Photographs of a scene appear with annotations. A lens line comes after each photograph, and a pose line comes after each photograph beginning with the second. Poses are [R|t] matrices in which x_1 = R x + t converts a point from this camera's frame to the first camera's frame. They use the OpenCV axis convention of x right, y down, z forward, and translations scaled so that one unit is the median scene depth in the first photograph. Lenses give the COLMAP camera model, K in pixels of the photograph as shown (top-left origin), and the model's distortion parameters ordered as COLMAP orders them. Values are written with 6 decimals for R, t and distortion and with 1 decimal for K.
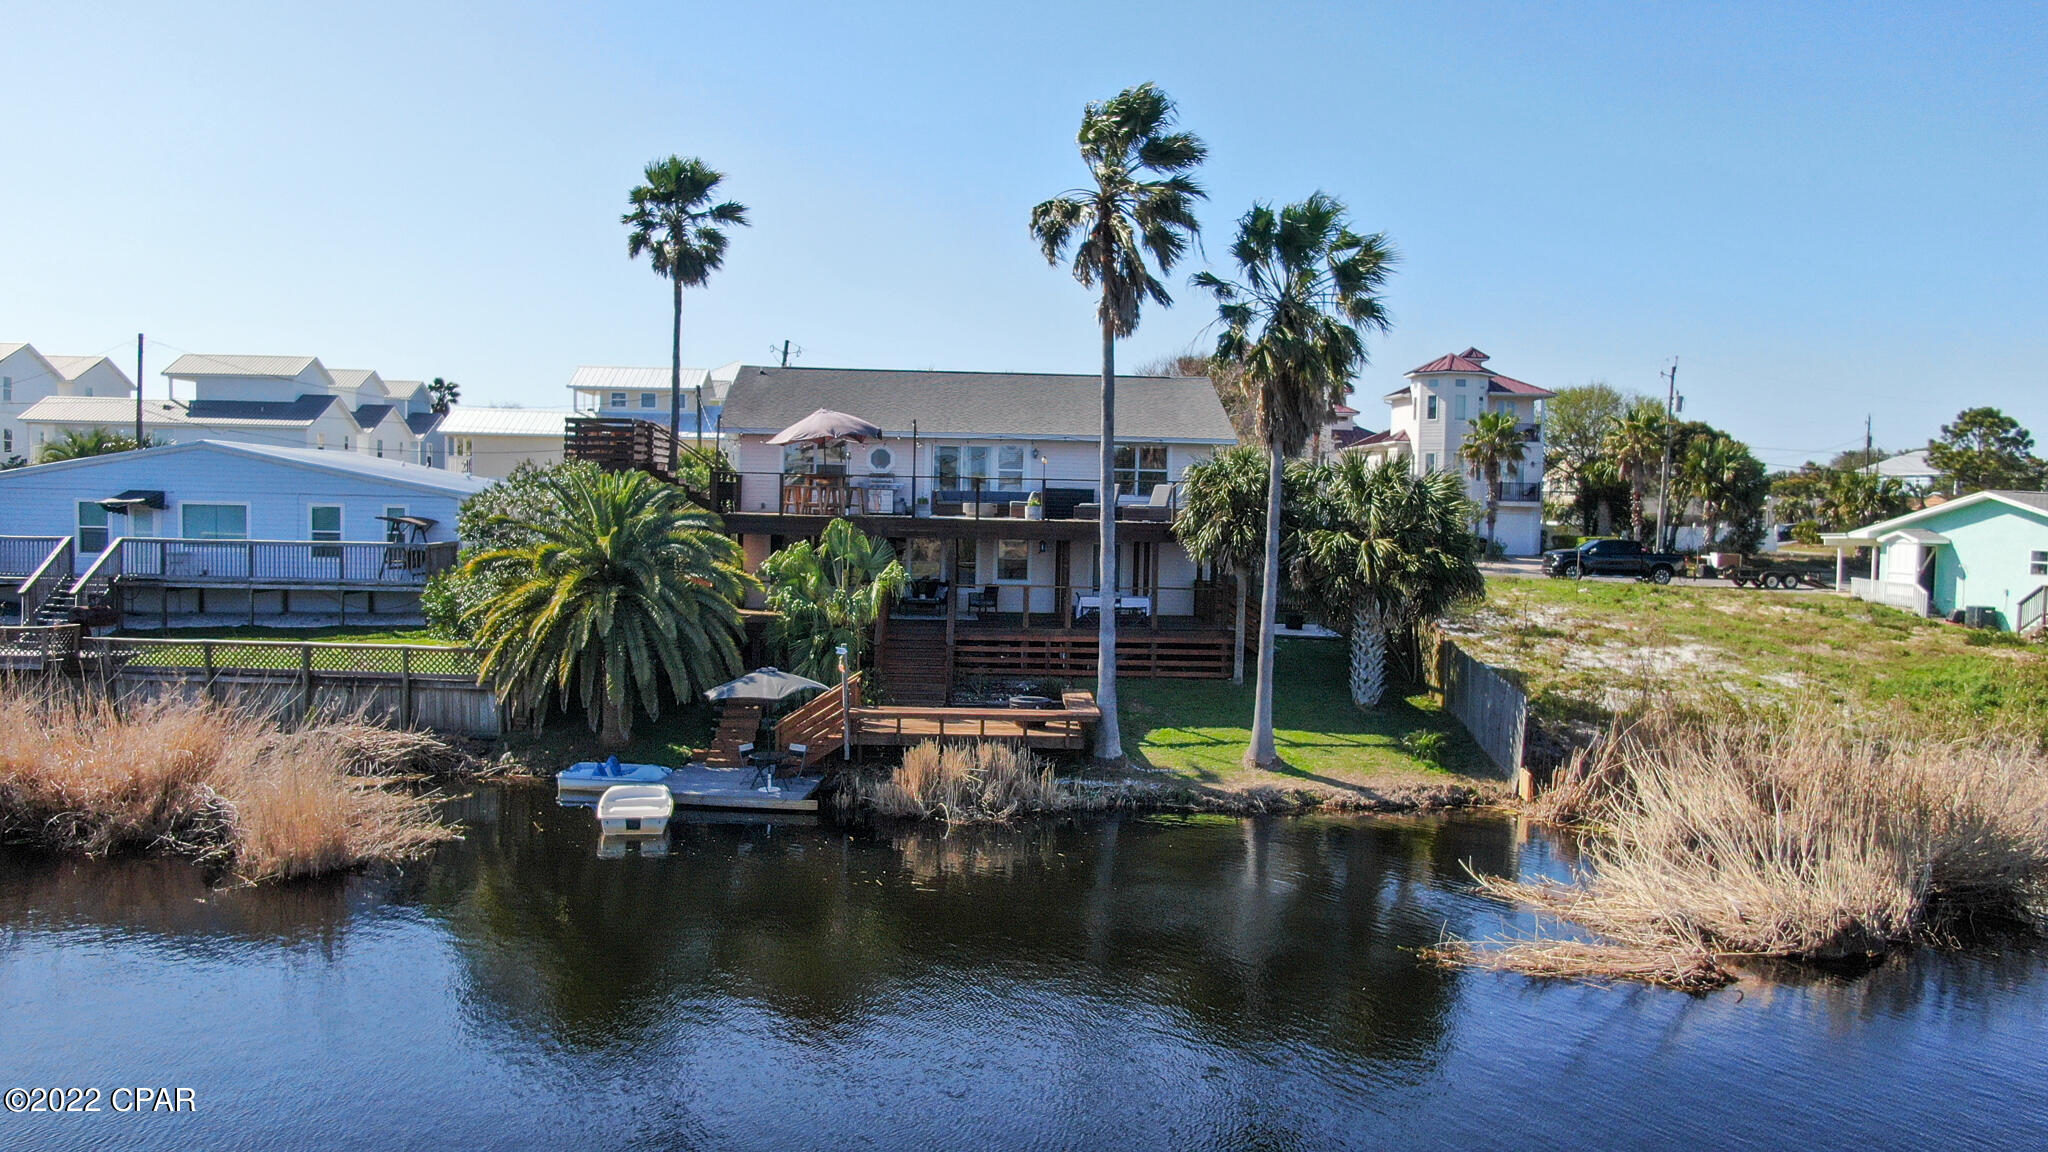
lens RADIAL K [[1471.4, 0, 1024.0], [0, 1471.4, 576.0], [0, 0, 1]] dist [-0.022241, 0.008727]
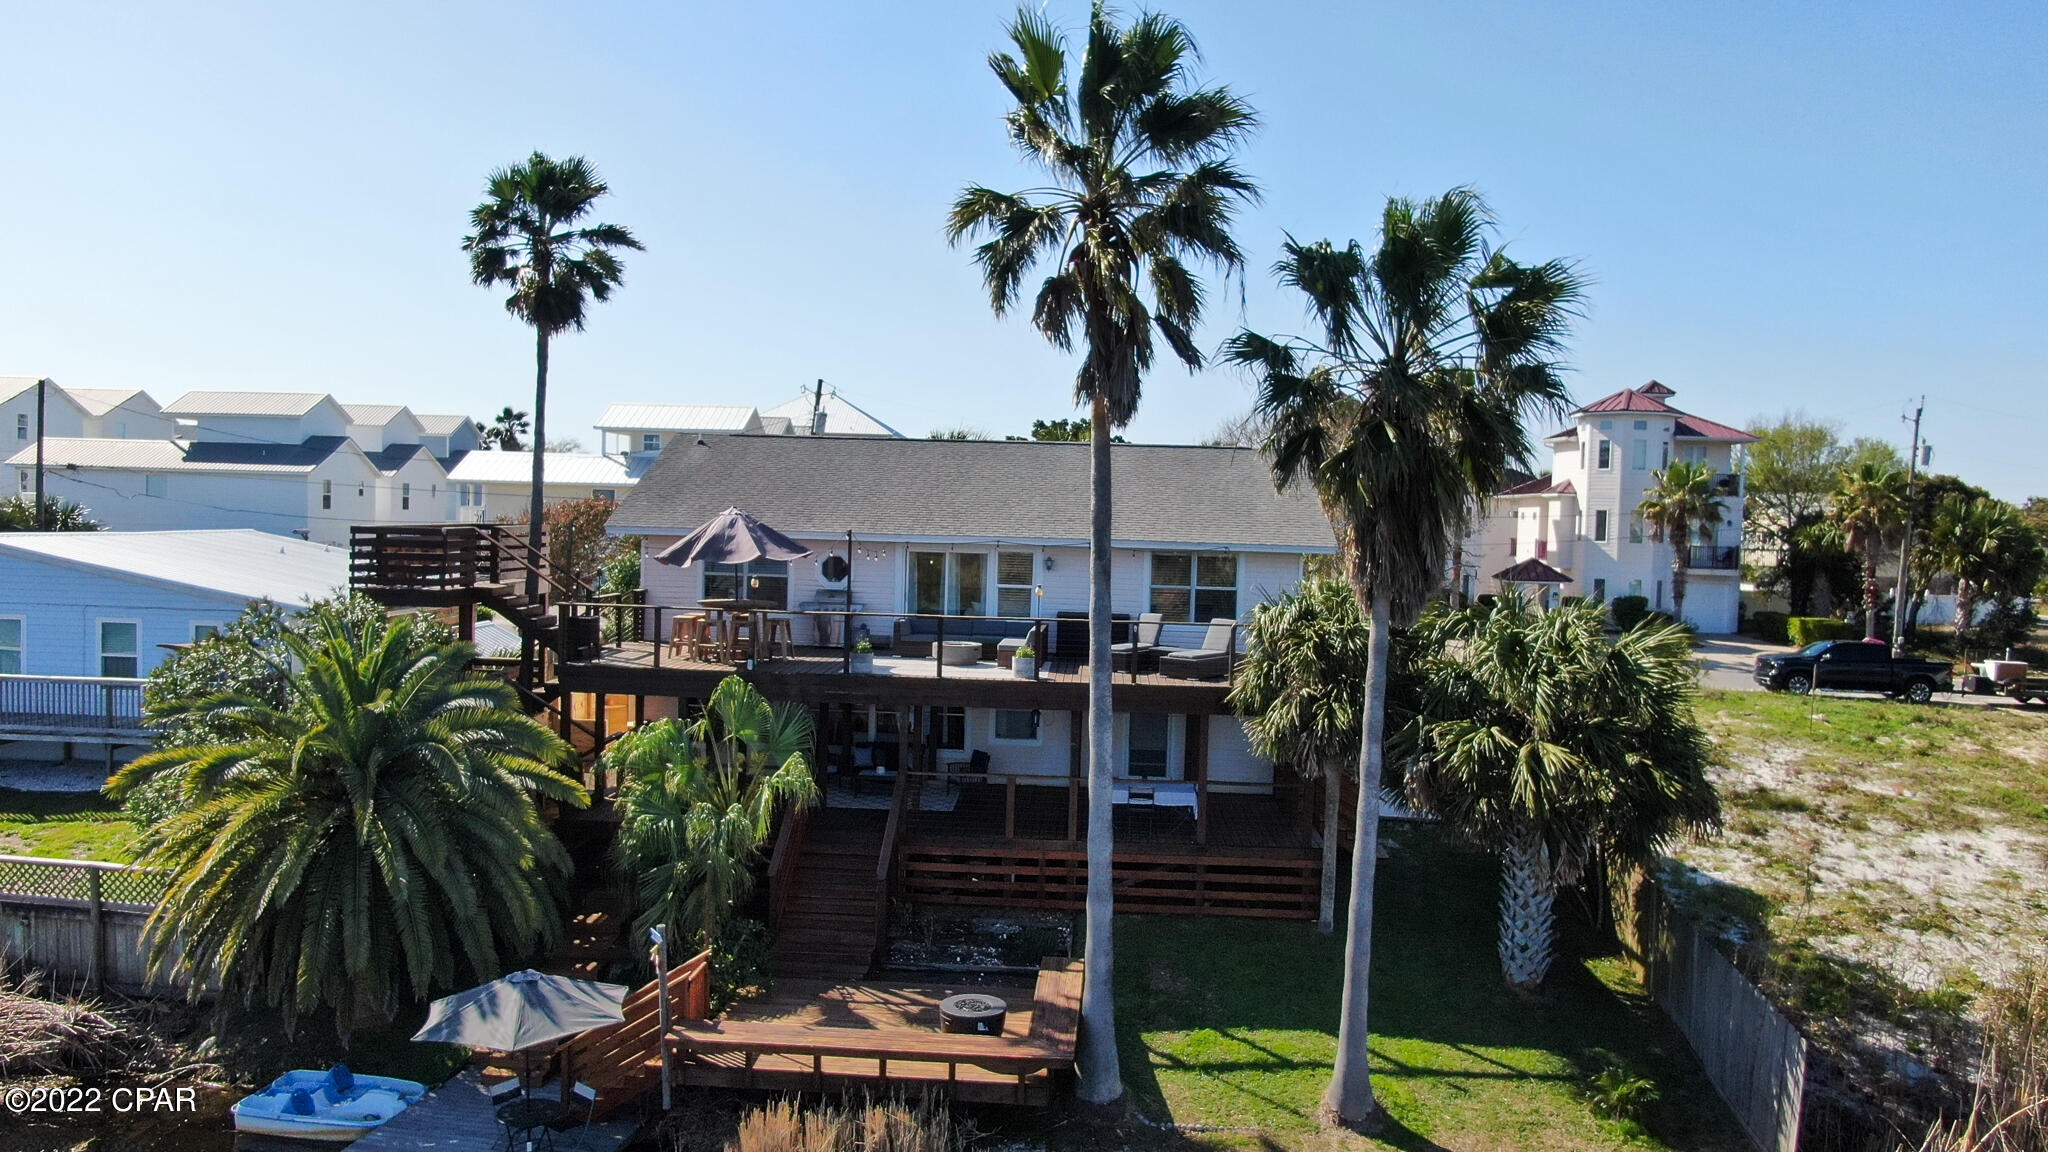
lens RADIAL K [[1471.4, 0, 1024.0], [0, 1471.4, 576.0], [0, 0, 1]] dist [-0.022241, 0.008727]
pose [[0.995346, 0.010686, -0.095775, 0.071572], [-0.011491, 0.999903, -0.007863, -0.080118], [0.095682, 0.008927, 0.995372, 0.325849]]
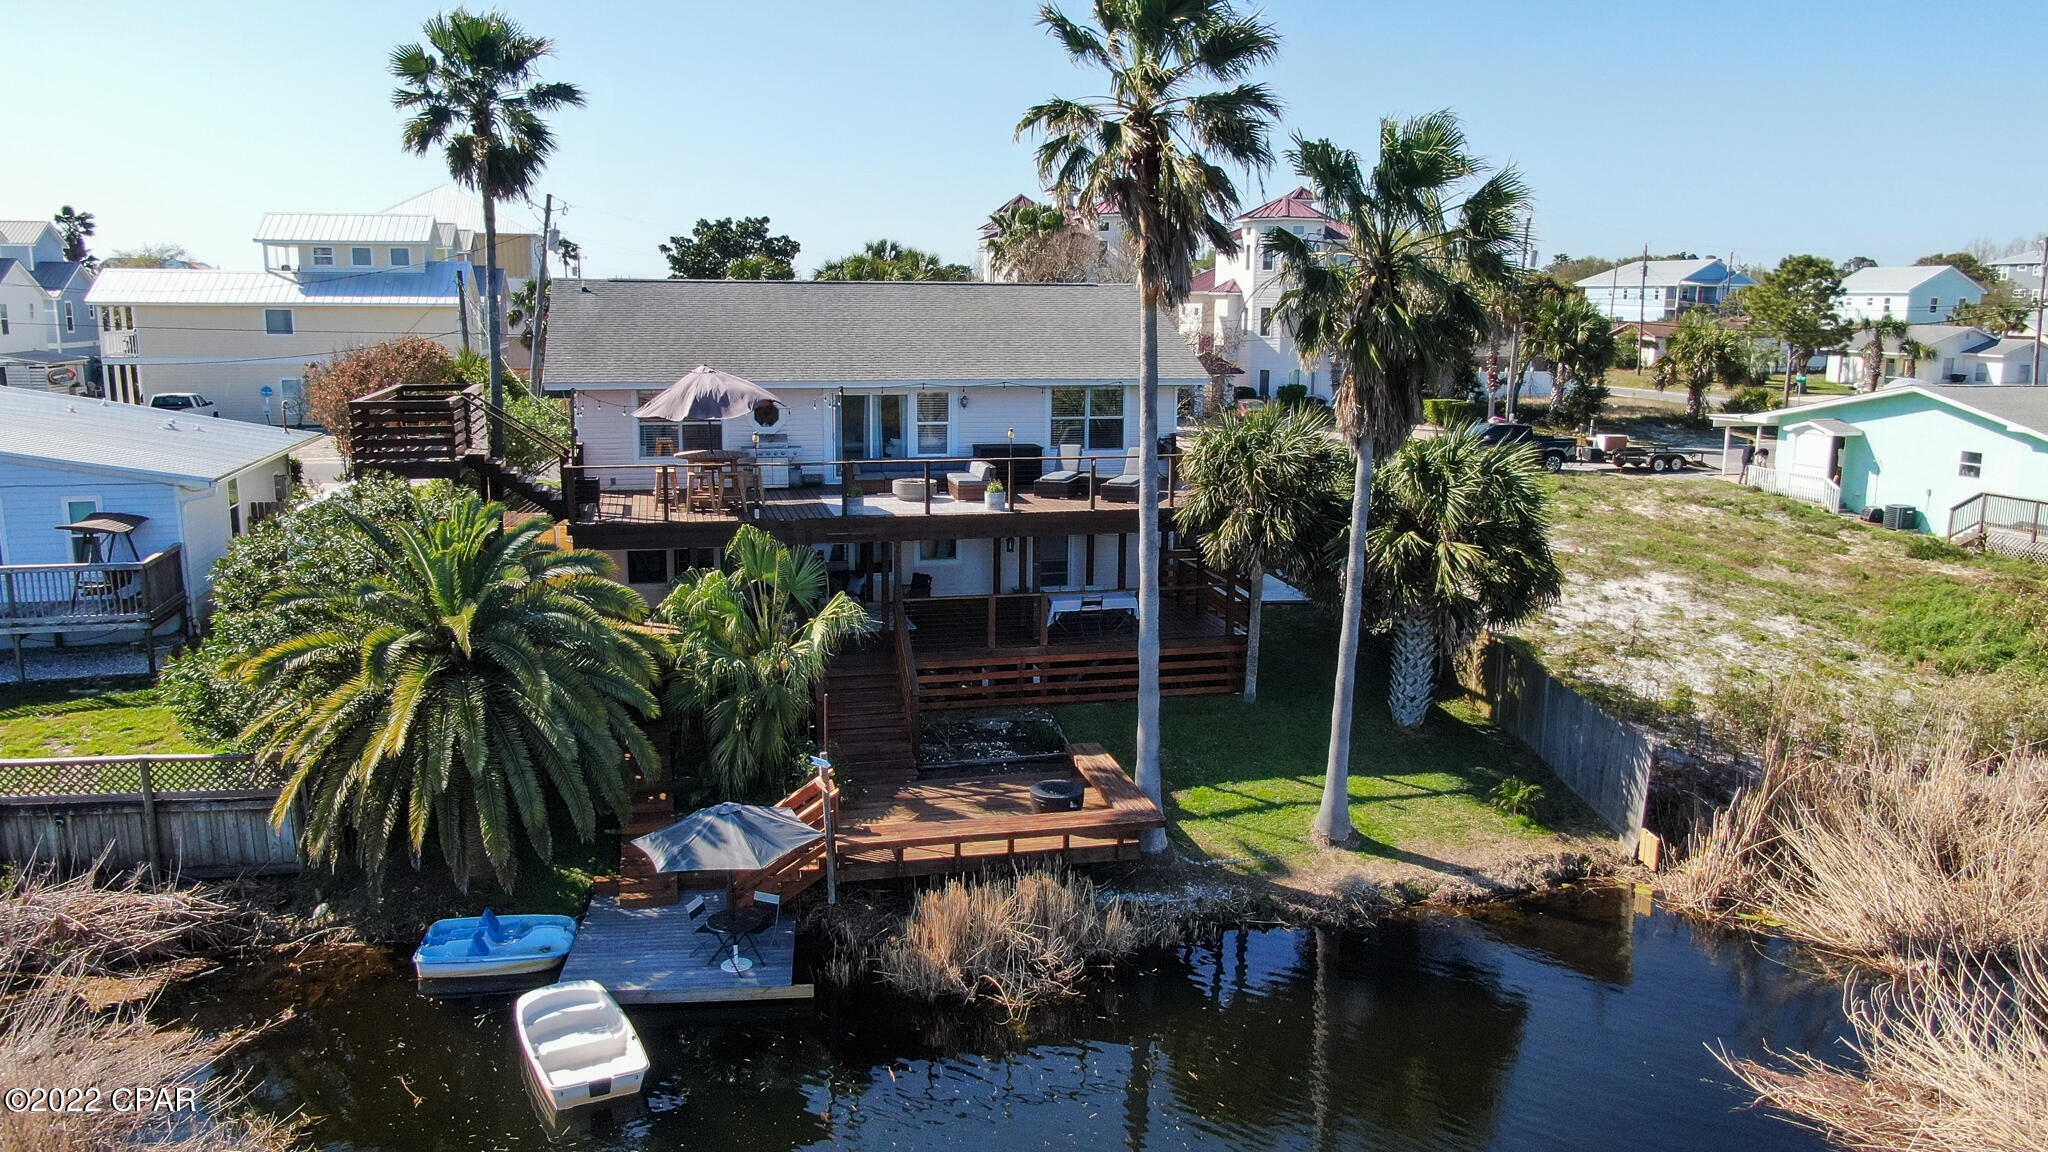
lens RADIAL K [[1471.4, 0, 1024.0], [0, 1471.4, 576.0], [0, 0, 1]] dist [-0.022241, 0.008727]
pose [[0.980258, -0.050134, 0.191259, -0.130449], [0.022840, 0.989557, 0.142324, -0.114446], [-0.196397, -0.135146, 0.971166, 0.239454]]
